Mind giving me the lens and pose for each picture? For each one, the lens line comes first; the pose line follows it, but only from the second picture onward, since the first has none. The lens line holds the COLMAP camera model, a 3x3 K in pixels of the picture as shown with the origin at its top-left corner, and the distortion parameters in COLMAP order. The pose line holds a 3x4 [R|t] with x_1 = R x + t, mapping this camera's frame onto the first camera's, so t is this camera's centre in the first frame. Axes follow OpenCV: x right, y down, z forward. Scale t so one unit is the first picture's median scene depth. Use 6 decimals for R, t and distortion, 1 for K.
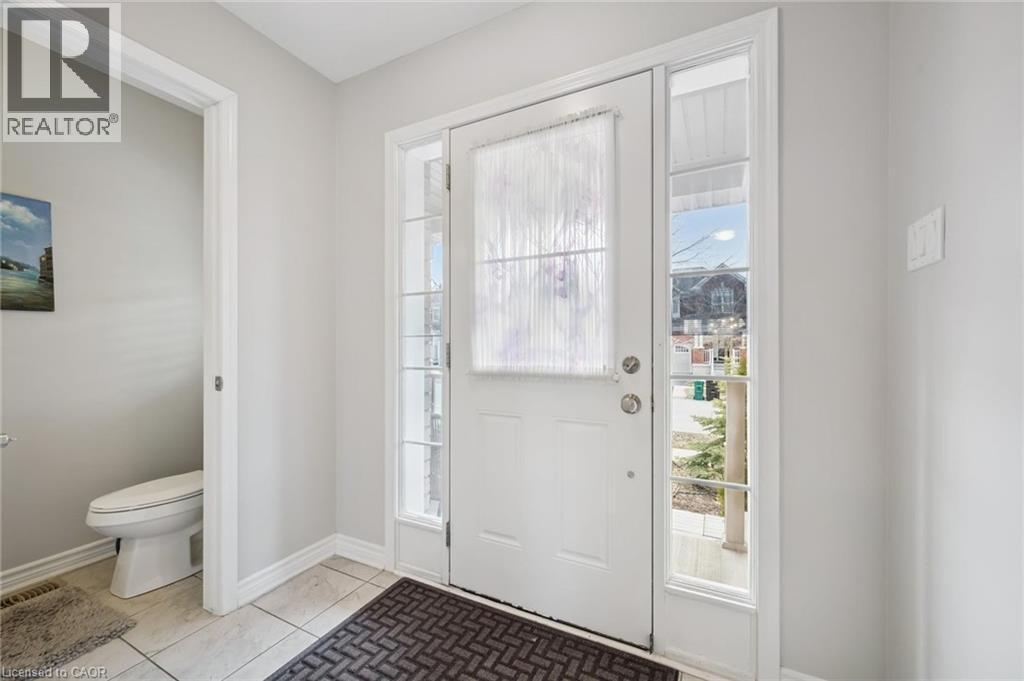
lens RADIAL K [[402.1, 0, 515.2], [0, 402.1, 344.5], [0, 0, 1]] dist [-0.001020, 0.000017]
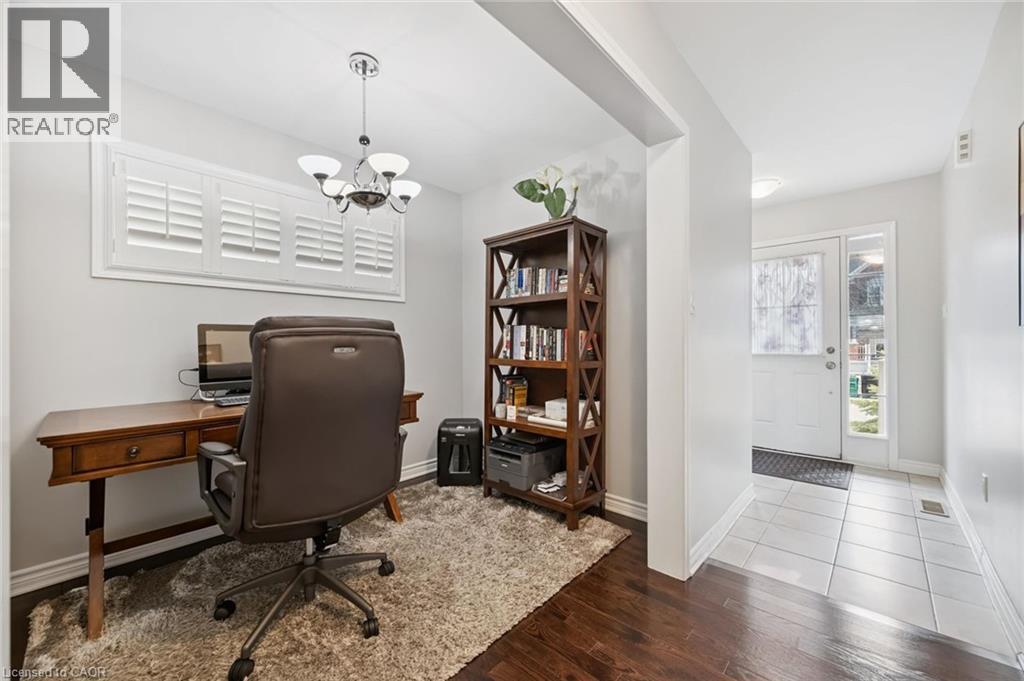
lens RADIAL K [[402.1, 0, 515.2], [0, 402.1, 344.5], [0, 0, 1]] dist [-0.001020, 0.000017]
pose [[0.964697, -0.007131, -0.263267, -0.931523], [0.008989, 0.999942, 0.005853, -0.019651], [0.263210, -0.008013, 0.964705, -1.911812]]
